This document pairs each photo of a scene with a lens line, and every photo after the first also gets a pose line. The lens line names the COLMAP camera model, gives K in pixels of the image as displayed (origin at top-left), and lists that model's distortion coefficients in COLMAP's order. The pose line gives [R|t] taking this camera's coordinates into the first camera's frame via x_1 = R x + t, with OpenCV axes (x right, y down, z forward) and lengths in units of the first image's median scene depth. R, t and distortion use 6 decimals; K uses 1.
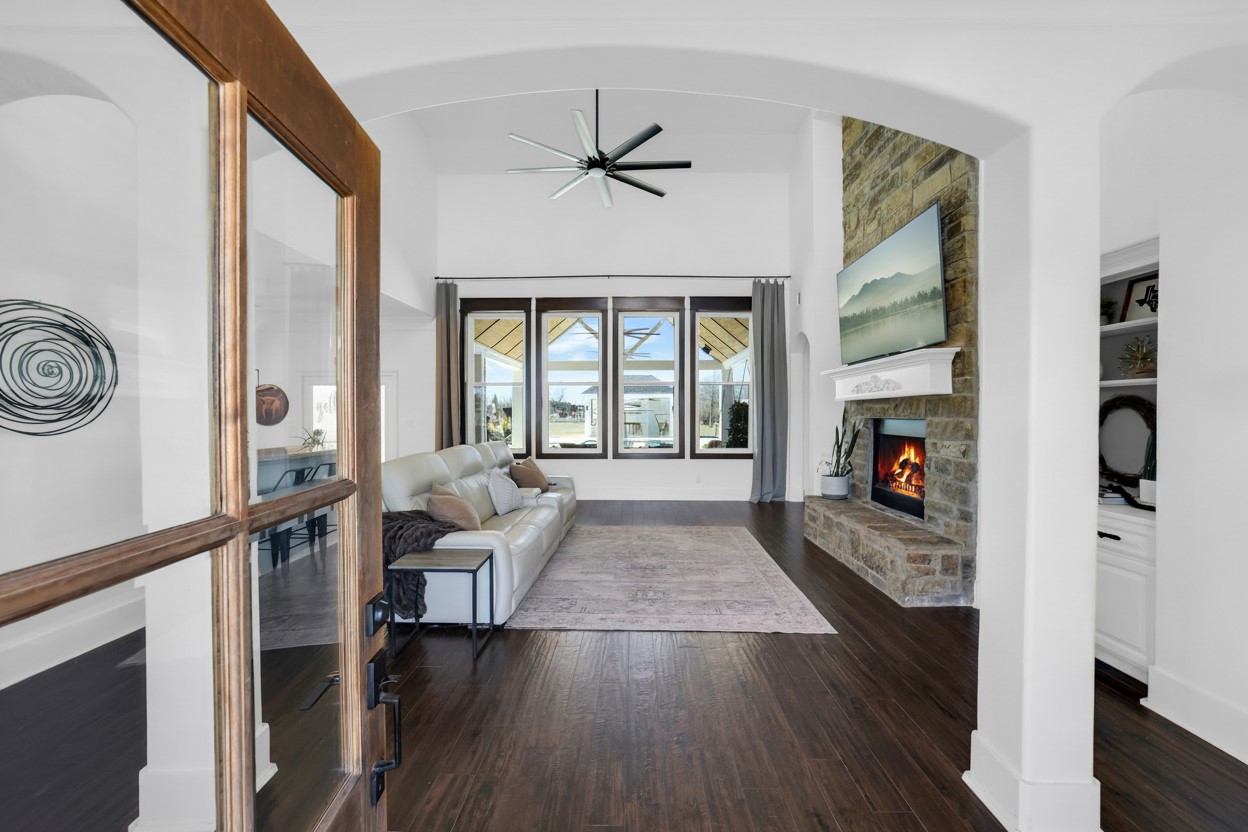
lens RADIAL K [[484.6, 0, 624.0], [0, 484.6, 416.0], [0, 0, 1]] dist [-0.021202, 0.000147]
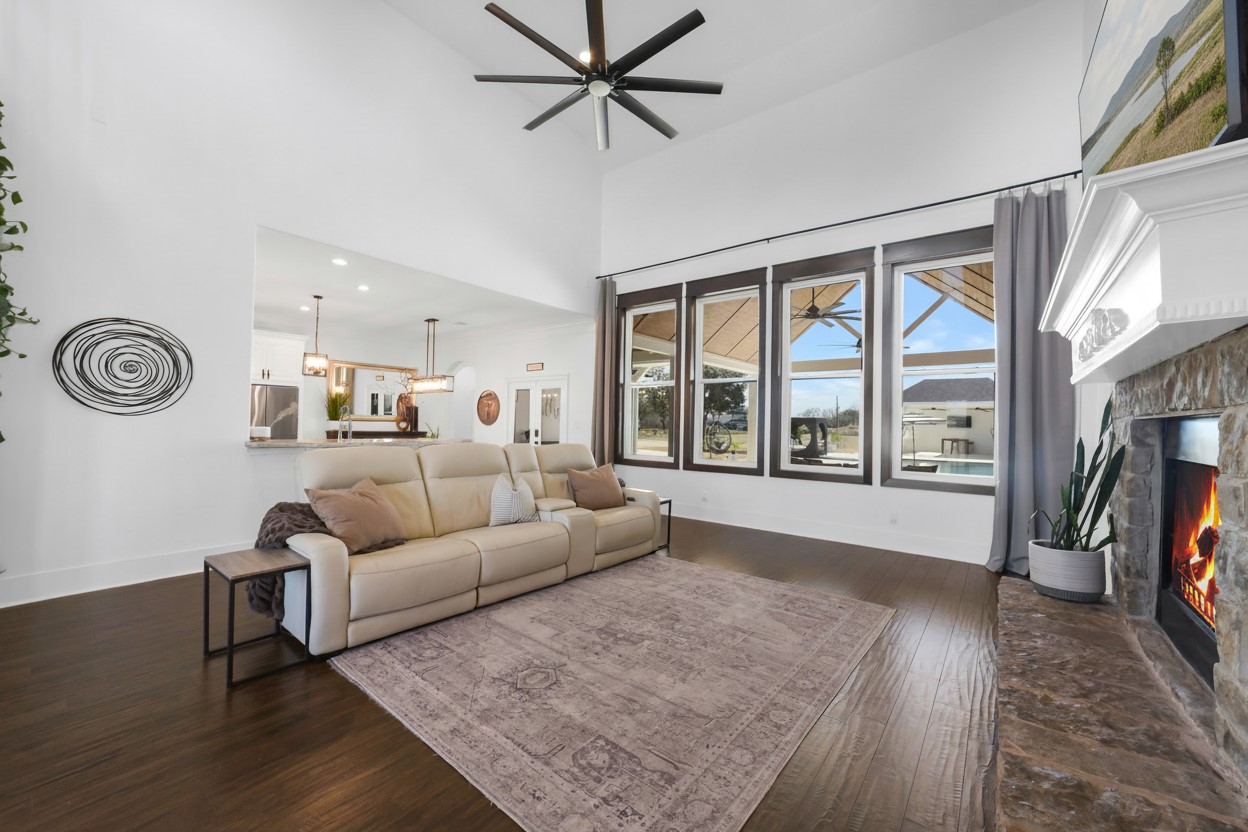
lens RADIAL K [[484.6, 0, 624.0], [0, 484.6, 416.0], [0, 0, 1]] dist [-0.021202, 0.000147]
pose [[0.799431, 0.007631, -0.600709, 0.385081], [-0.022158, 0.999613, -0.016790, 0.017066], [0.600349, 0.026733, 0.799291, 0.391019]]
